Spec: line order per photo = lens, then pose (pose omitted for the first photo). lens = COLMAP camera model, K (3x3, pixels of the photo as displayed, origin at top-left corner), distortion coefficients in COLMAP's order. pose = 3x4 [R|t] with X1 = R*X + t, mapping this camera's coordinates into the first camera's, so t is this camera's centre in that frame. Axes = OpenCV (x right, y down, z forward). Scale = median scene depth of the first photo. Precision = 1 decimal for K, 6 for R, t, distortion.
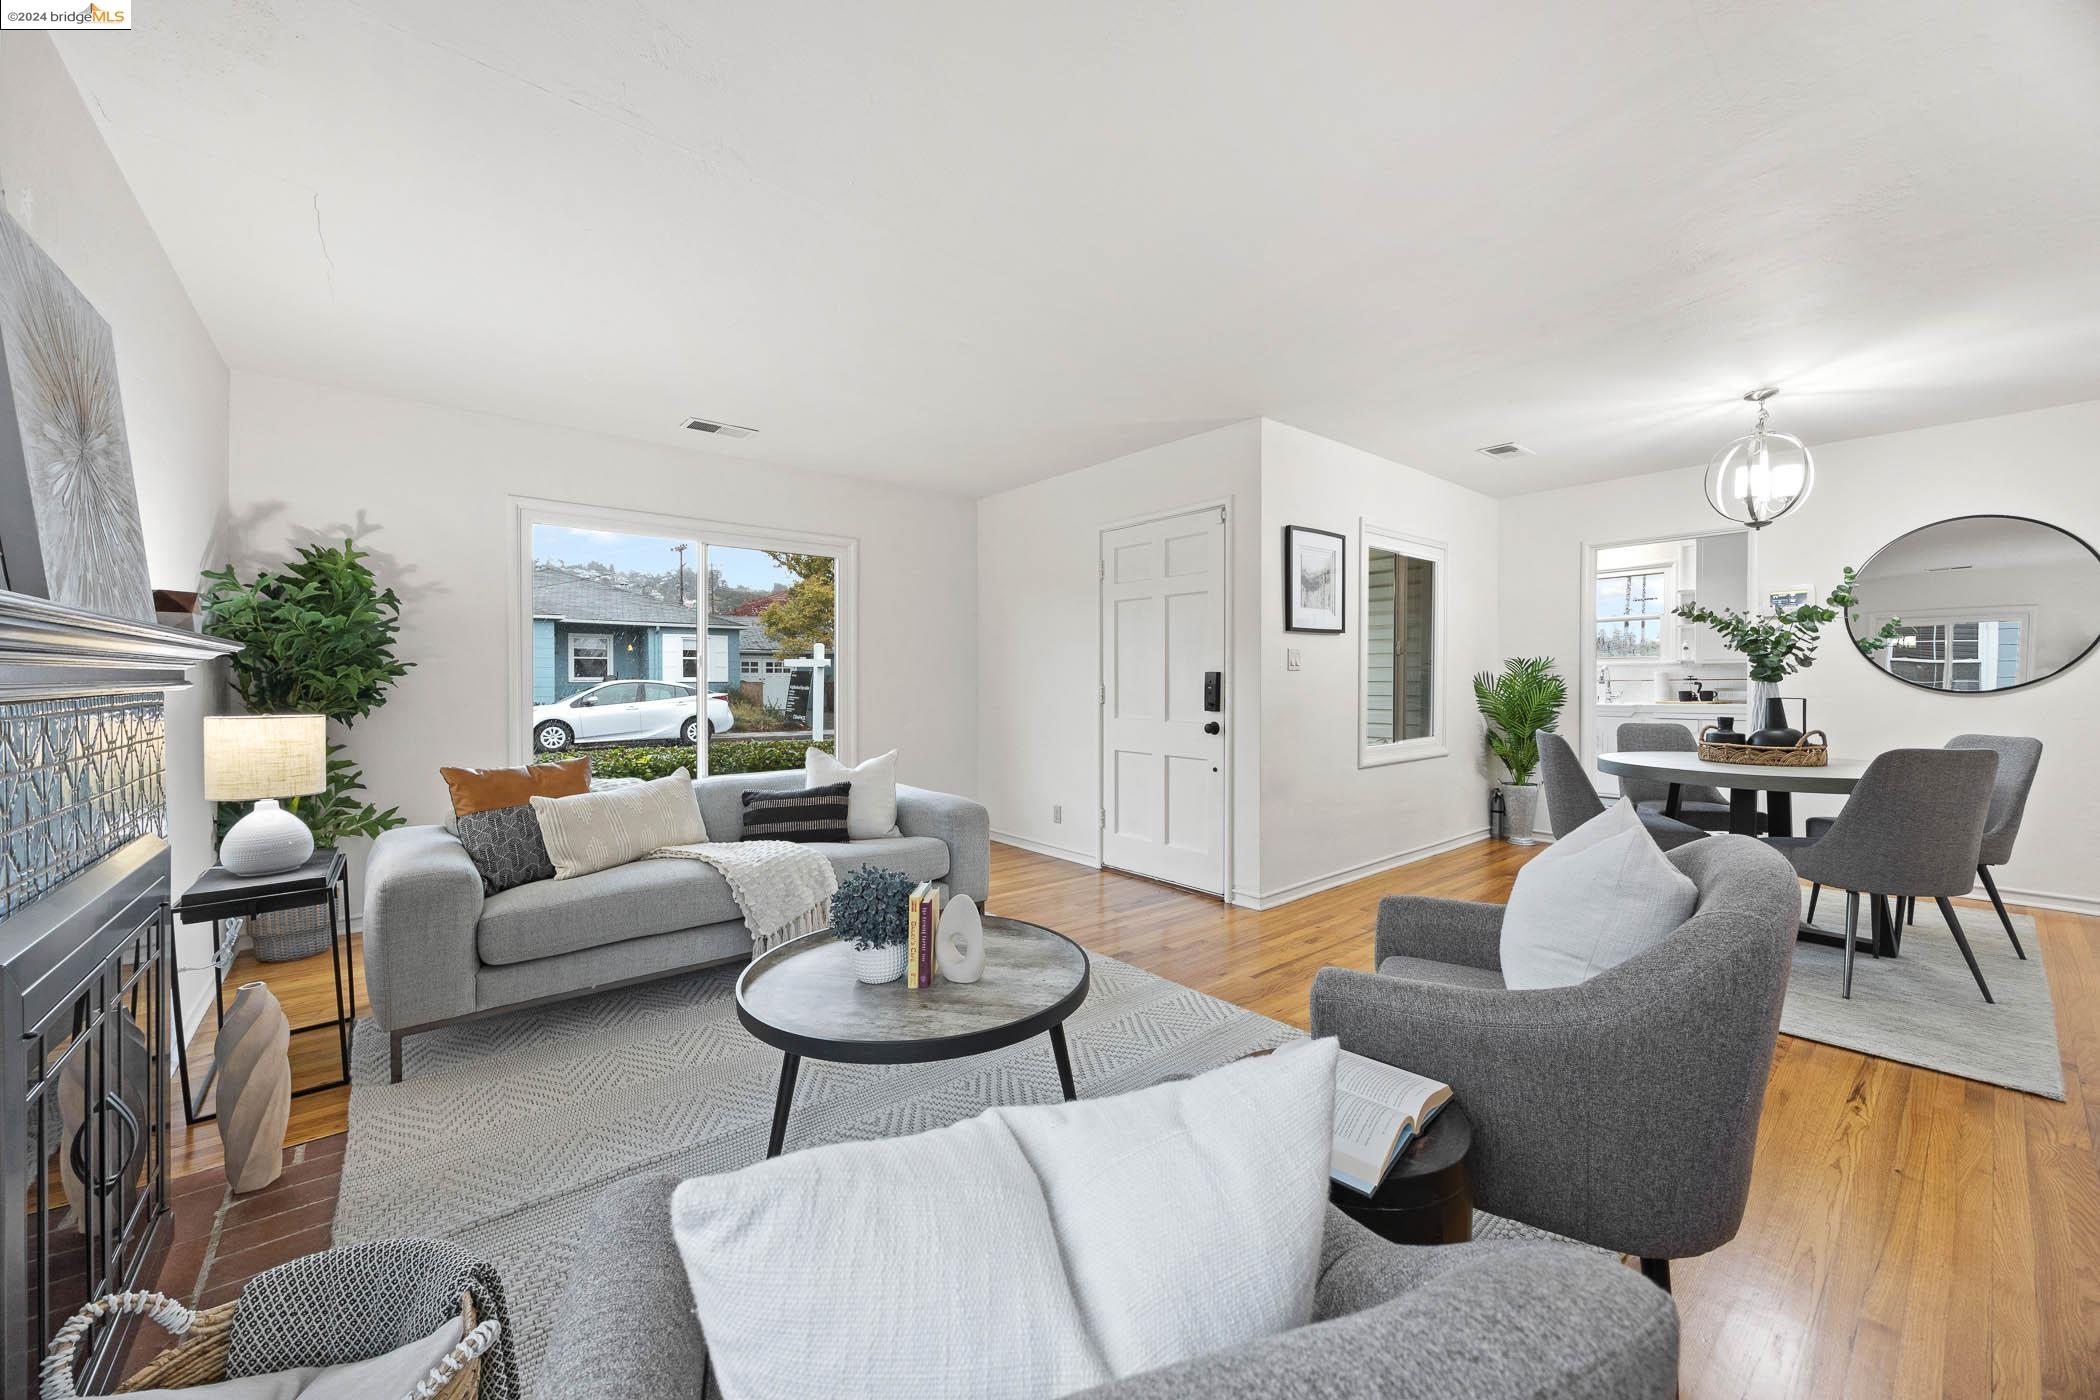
lens RADIAL K [[807.0, 0, 1052.9], [0, 807.0, 688.5], [0, 0, 1]] dist [-0.007167, 0.002026]
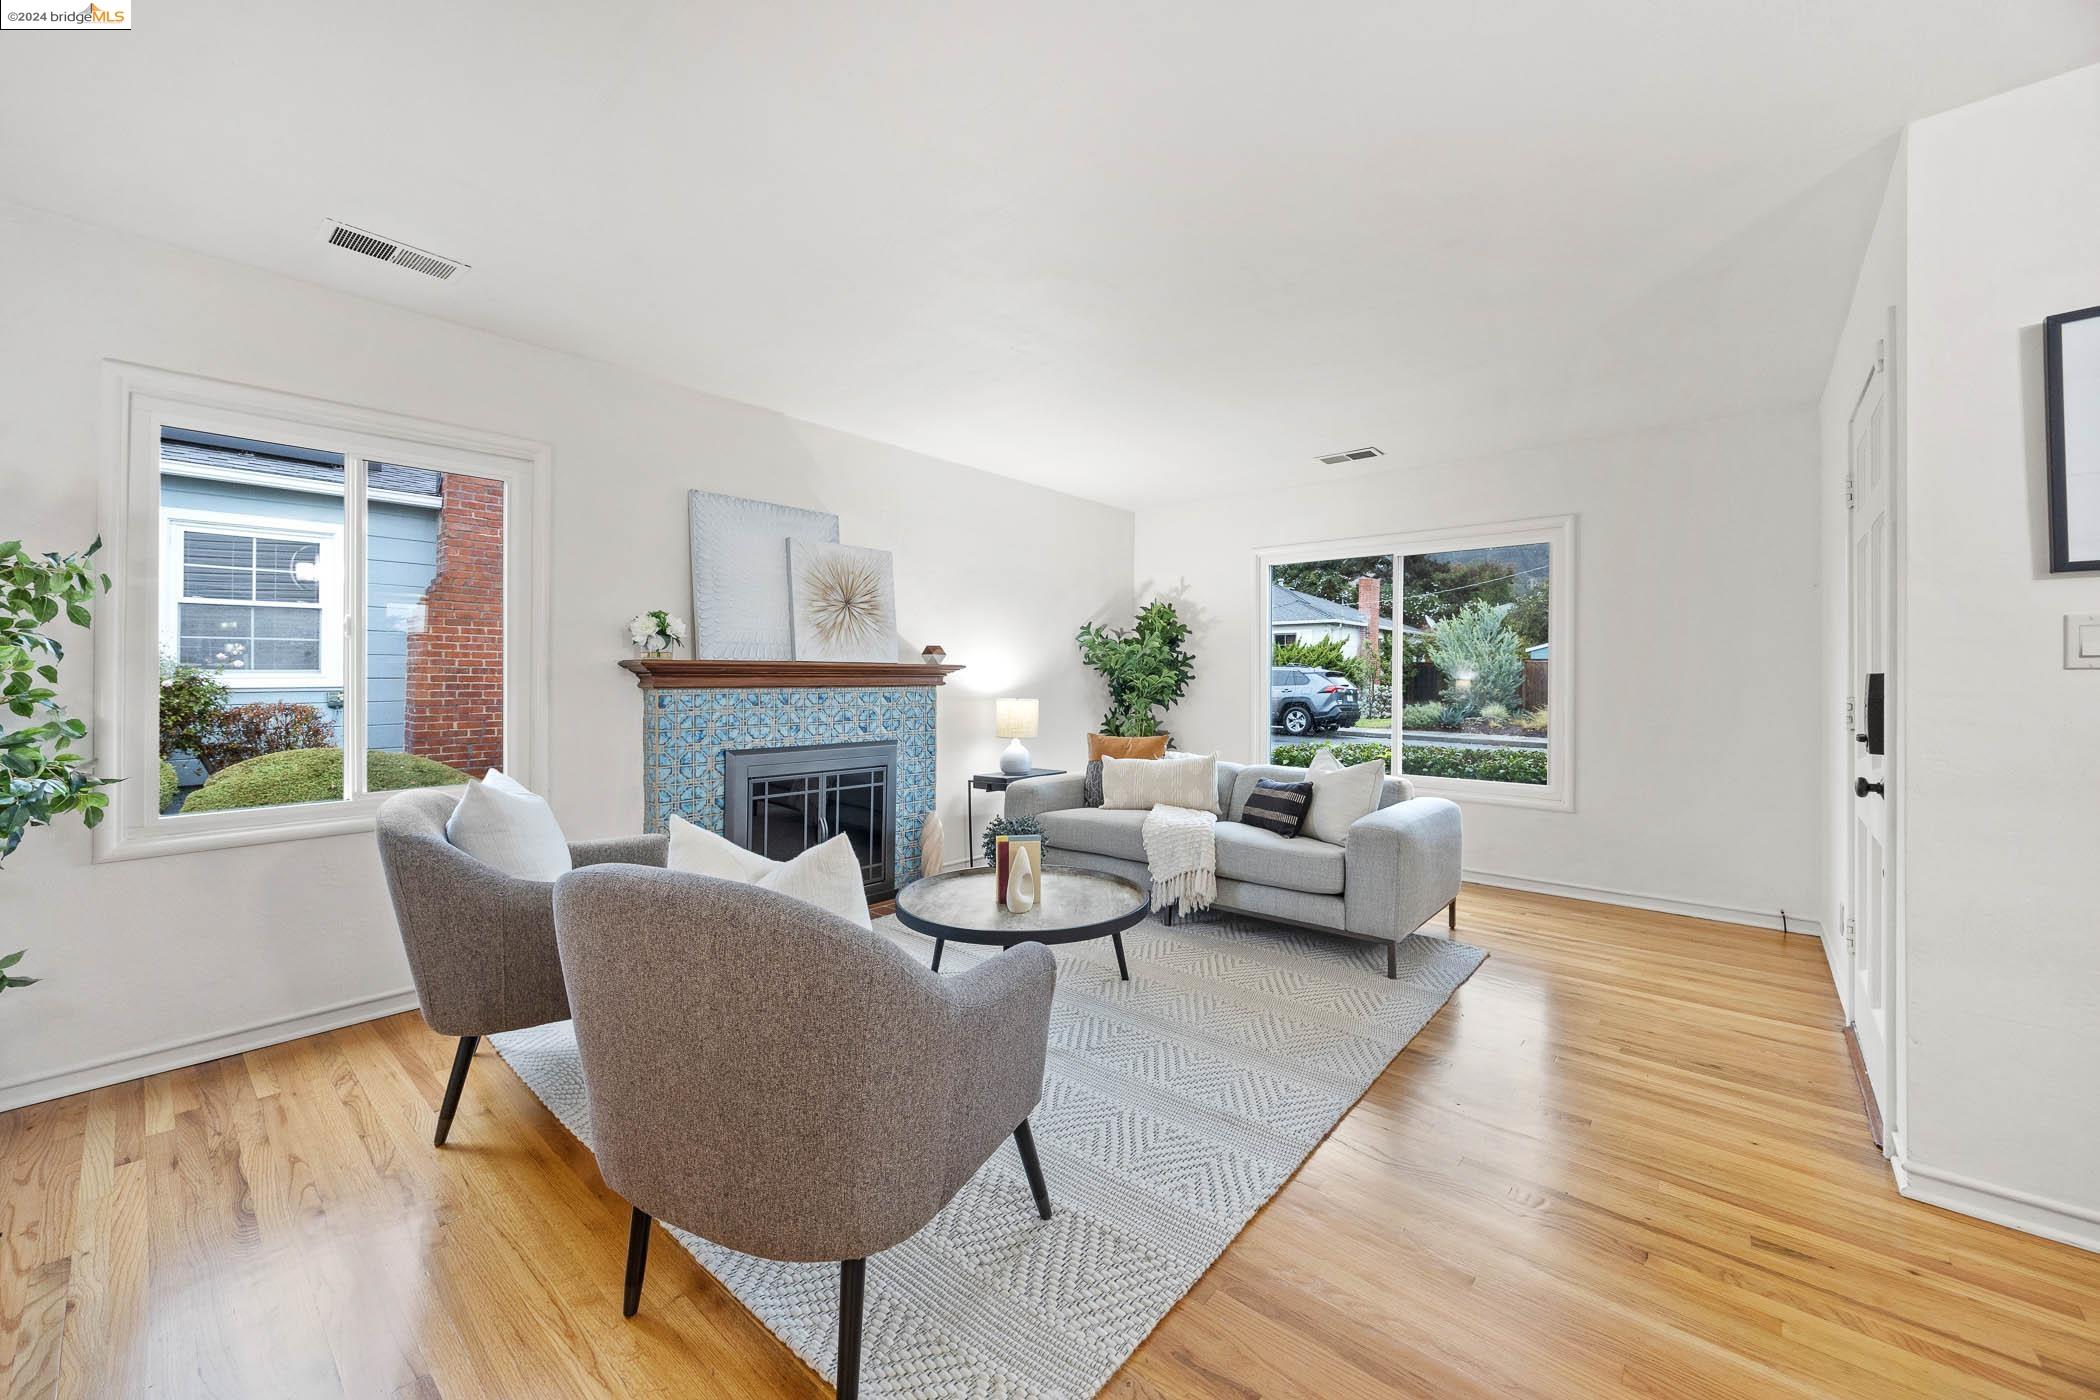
lens RADIAL K [[807.0, 0, 1042.8], [0, 807.0, 676.2], [0, 0, 1]] dist [-0.007167, 0.002026]
pose [[0.156685, -0.003386, -0.987643, 0.650926], [-0.018143, 0.999816, -0.006306, -0.007852], [0.987482, 0.018907, 0.156594, 0.453587]]
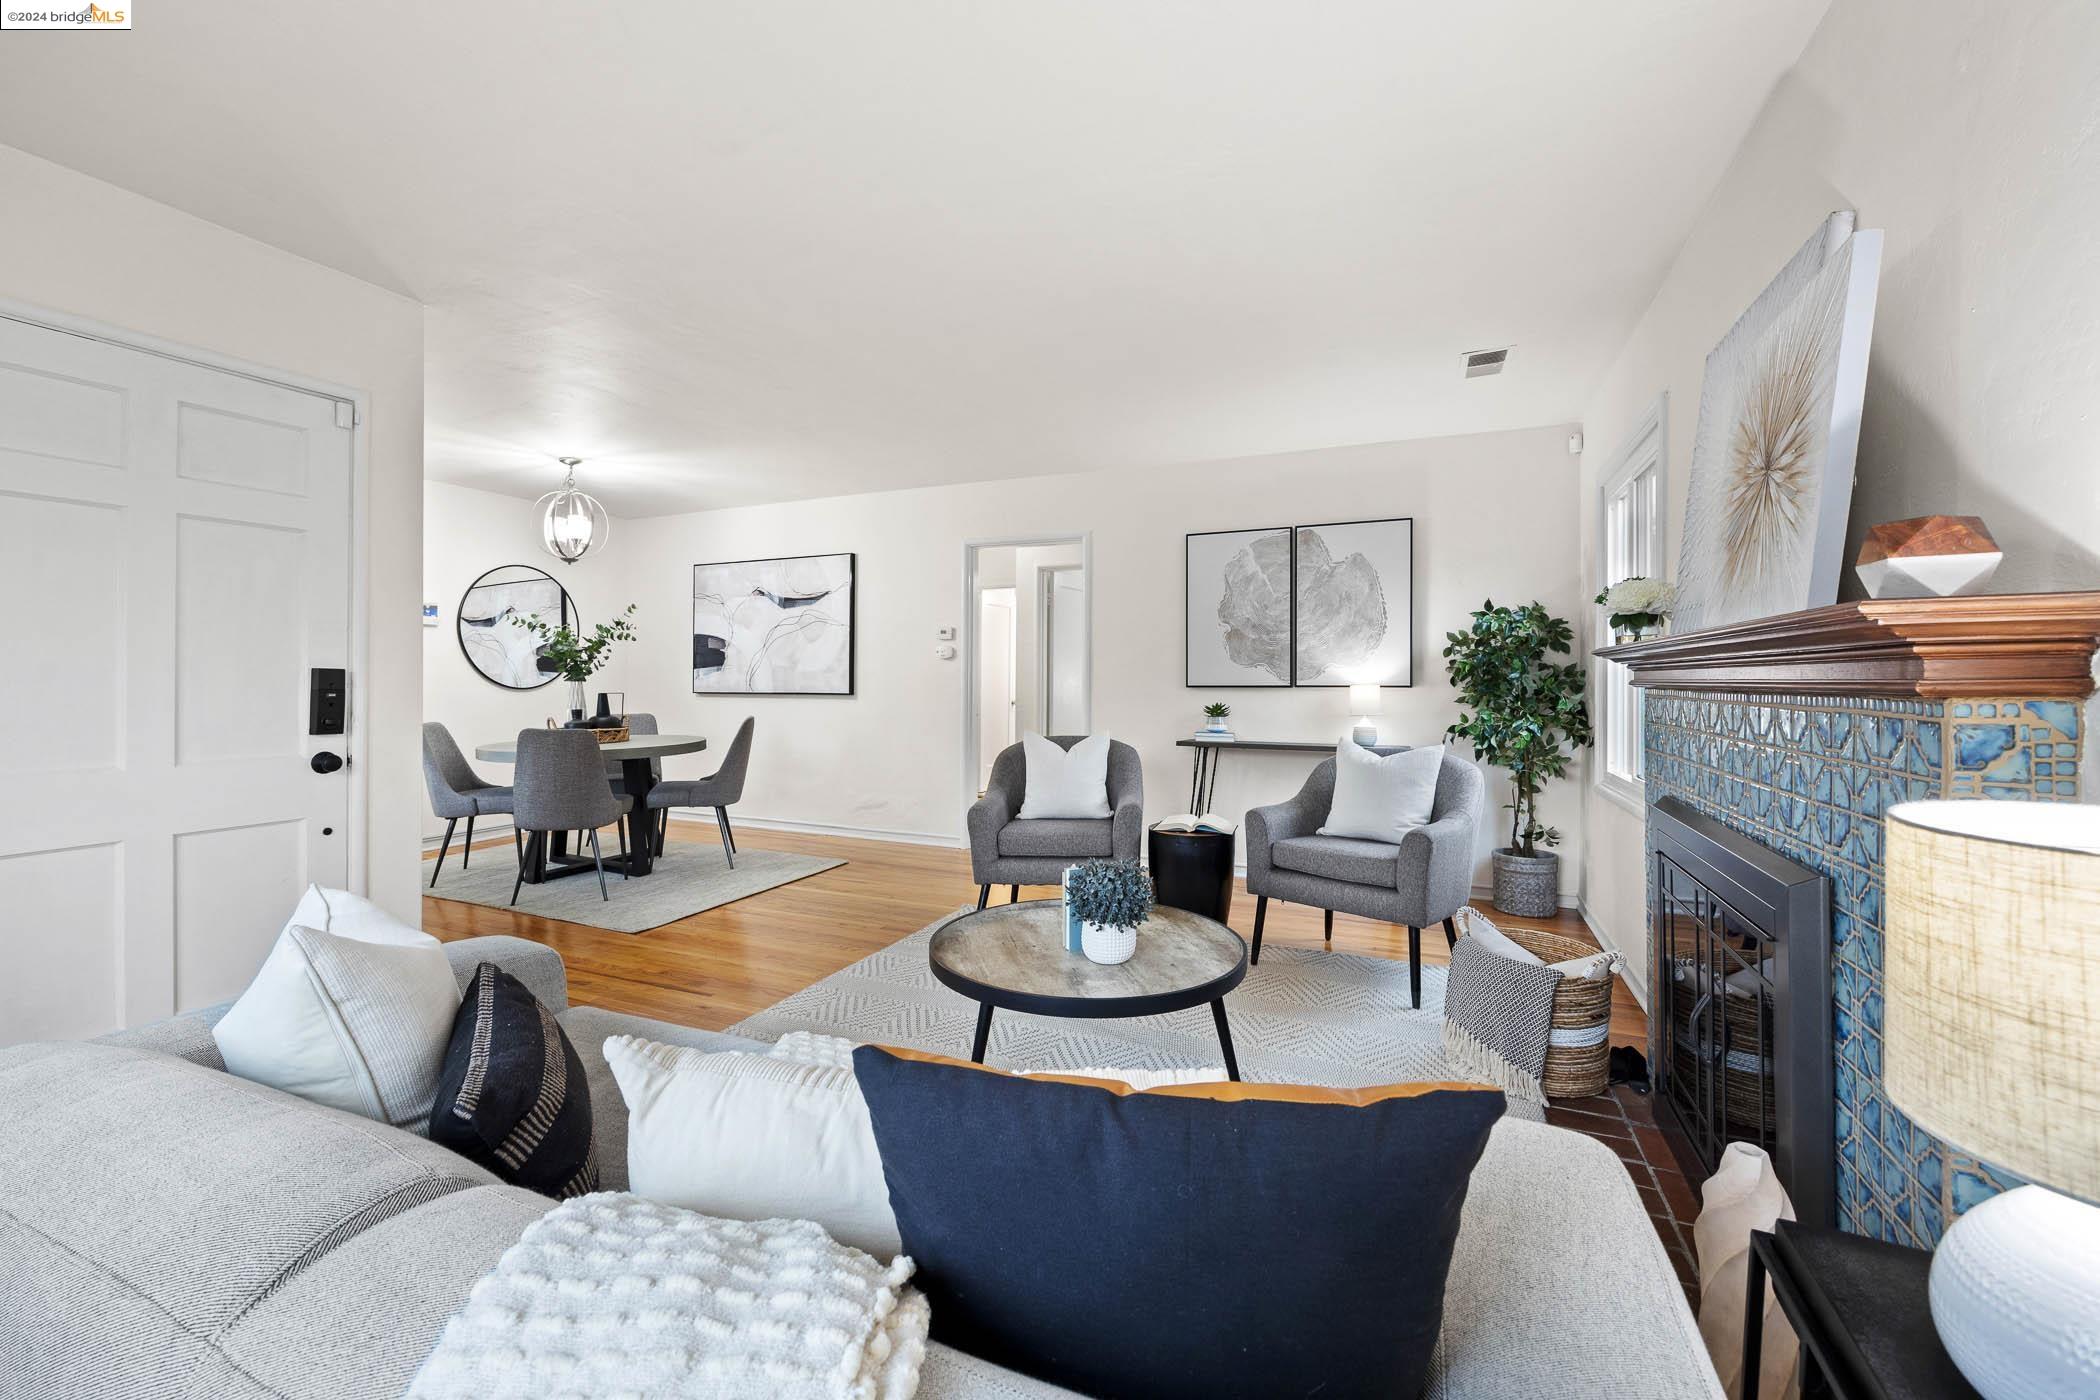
lens RADIAL K [[807.0, 0, 1059.4], [0, 807.0, 673.9], [0, 0, 1]] dist [-0.007167, 0.002026]
pose [[-0.463836, 0.002806, 0.885917, -0.619492], [0.015556, 0.999867, 0.004977, -0.012466], [-0.885785, 0.016090, -0.463818, 0.856420]]
